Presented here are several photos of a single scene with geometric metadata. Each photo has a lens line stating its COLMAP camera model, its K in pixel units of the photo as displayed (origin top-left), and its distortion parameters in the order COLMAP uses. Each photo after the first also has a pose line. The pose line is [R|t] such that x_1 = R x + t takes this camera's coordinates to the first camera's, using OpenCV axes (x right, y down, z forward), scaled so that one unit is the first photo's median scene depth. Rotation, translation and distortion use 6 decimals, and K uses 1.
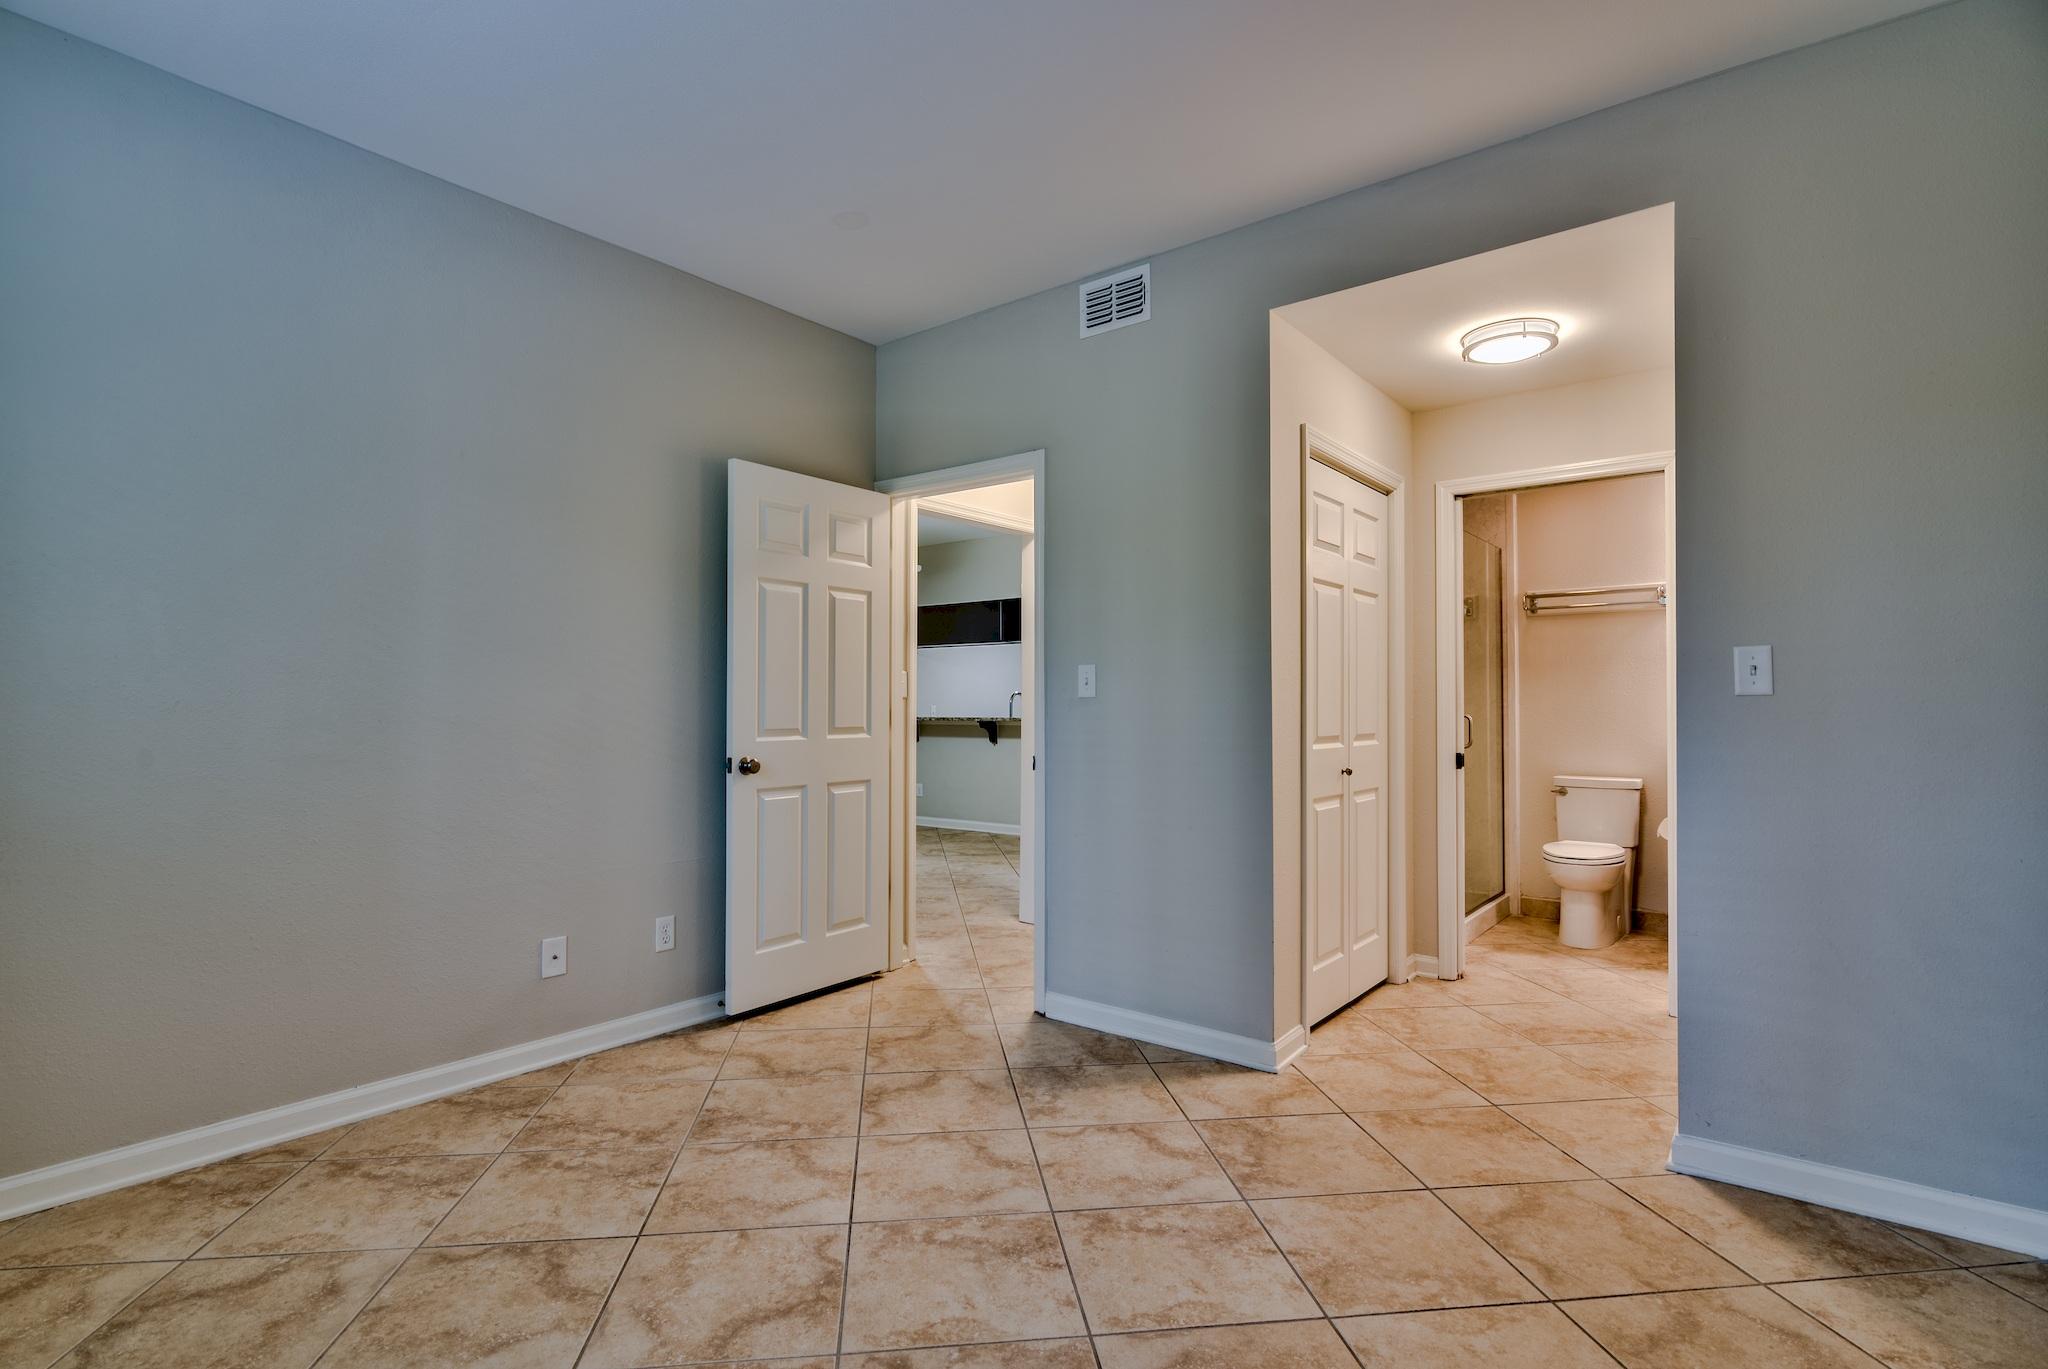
lens RADIAL K [[1001.4, 0, 1029.4], [0, 1001.4, 684.0], [0, 0, 1]] dist [-0.003529, 0.002100]
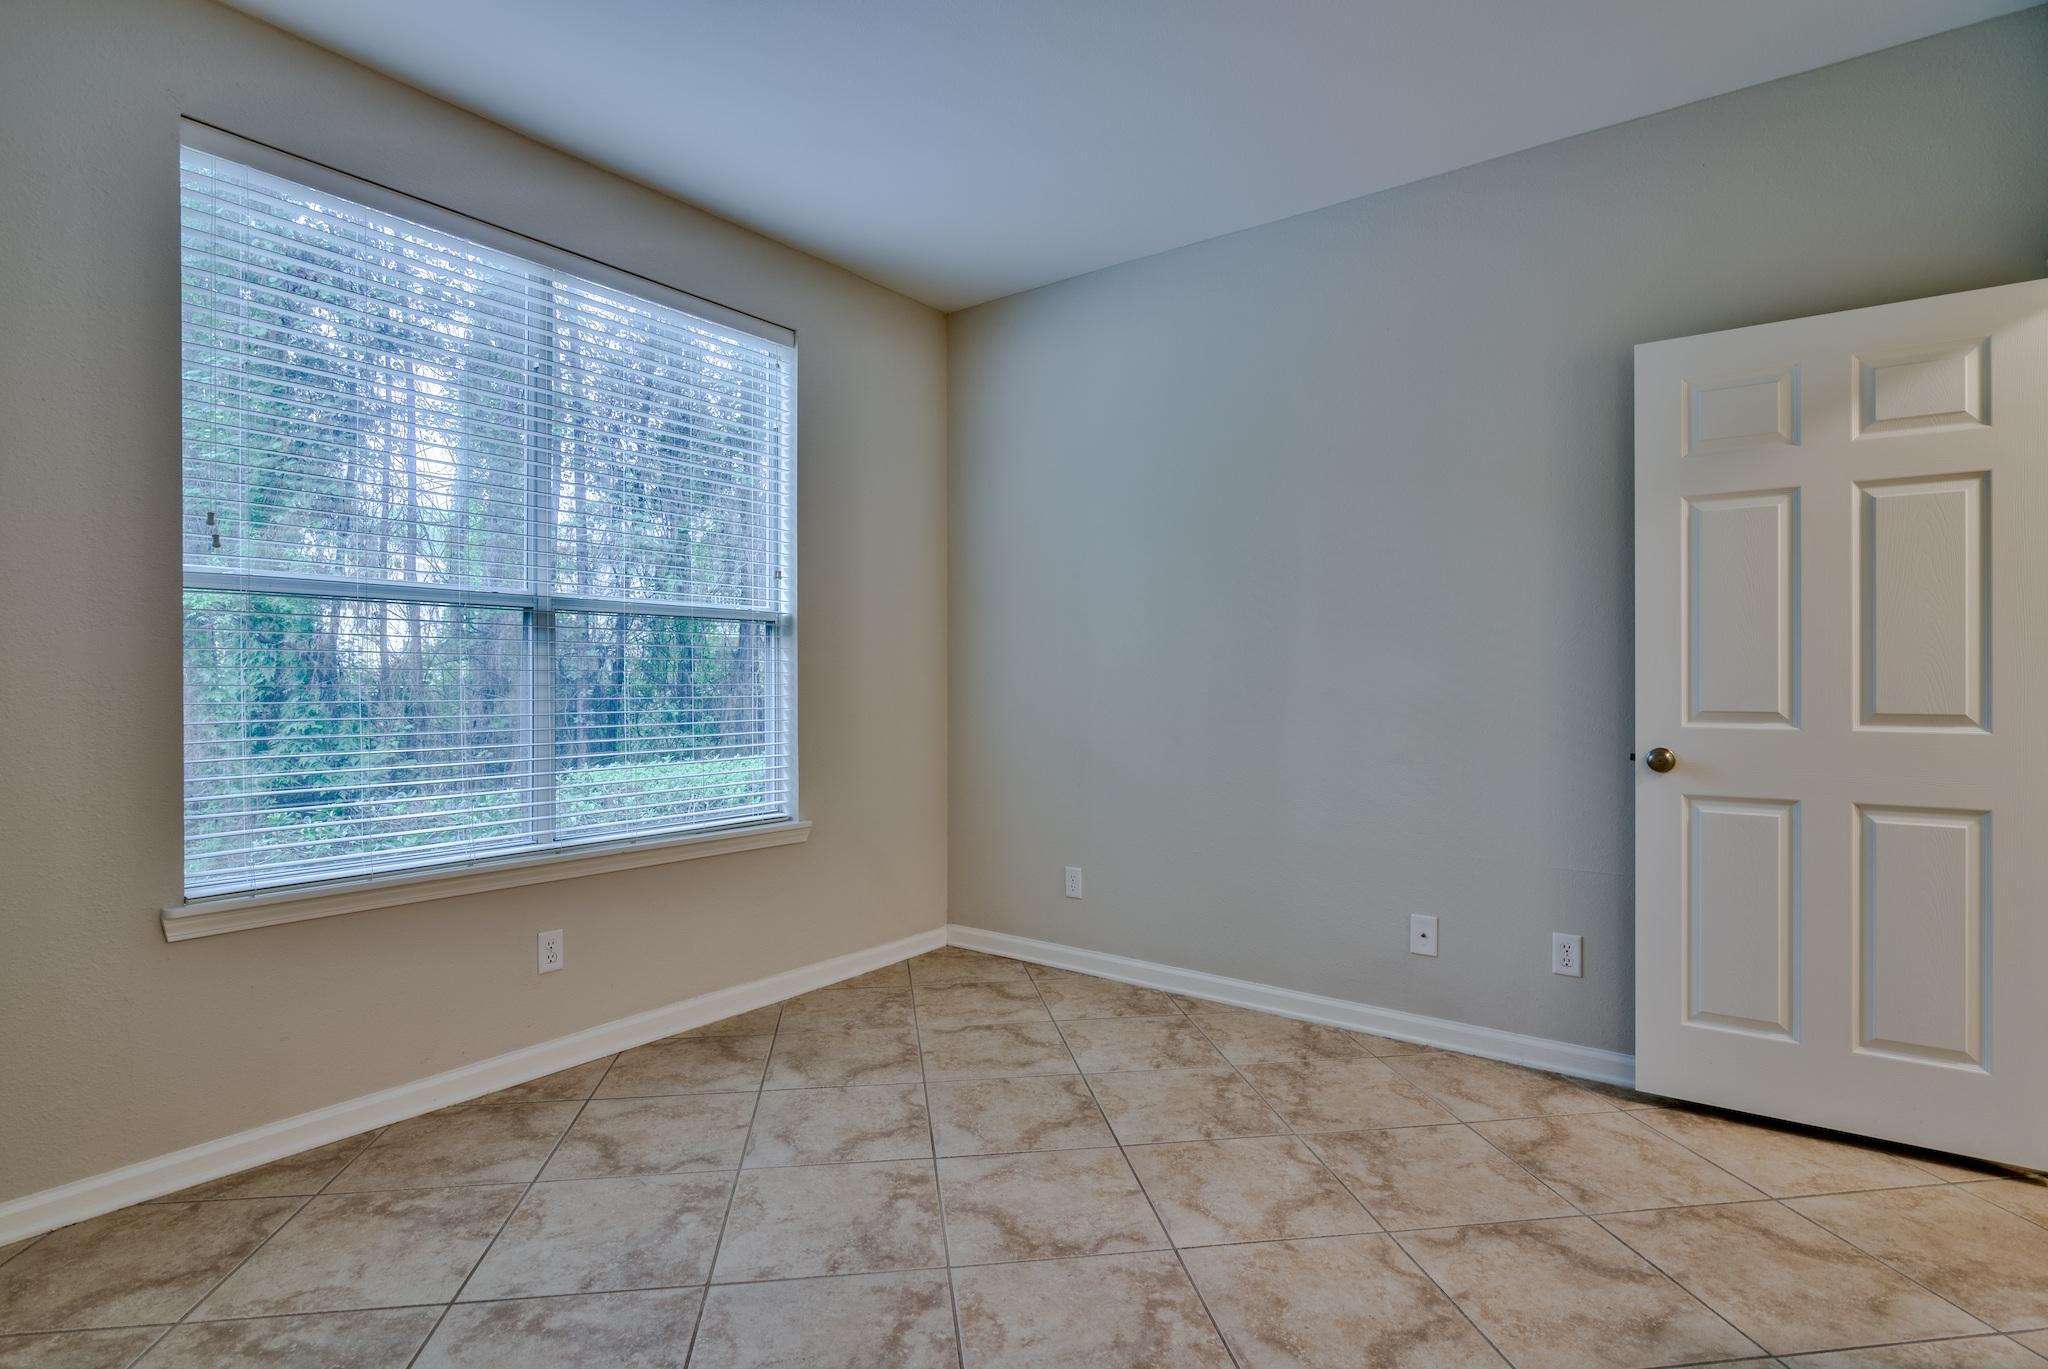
lens RADIAL K [[1067.9, 0, 1060.0], [0, 1067.9, 673.1], [0, 0, 1]] dist [-0.004325, 0.001426]
pose [[0.017836, -0.003001, -0.999836, 0.645541], [0.018823, 0.999819, -0.002665, 0.016315], [0.999664, -0.018772, 0.017890, 0.731966]]
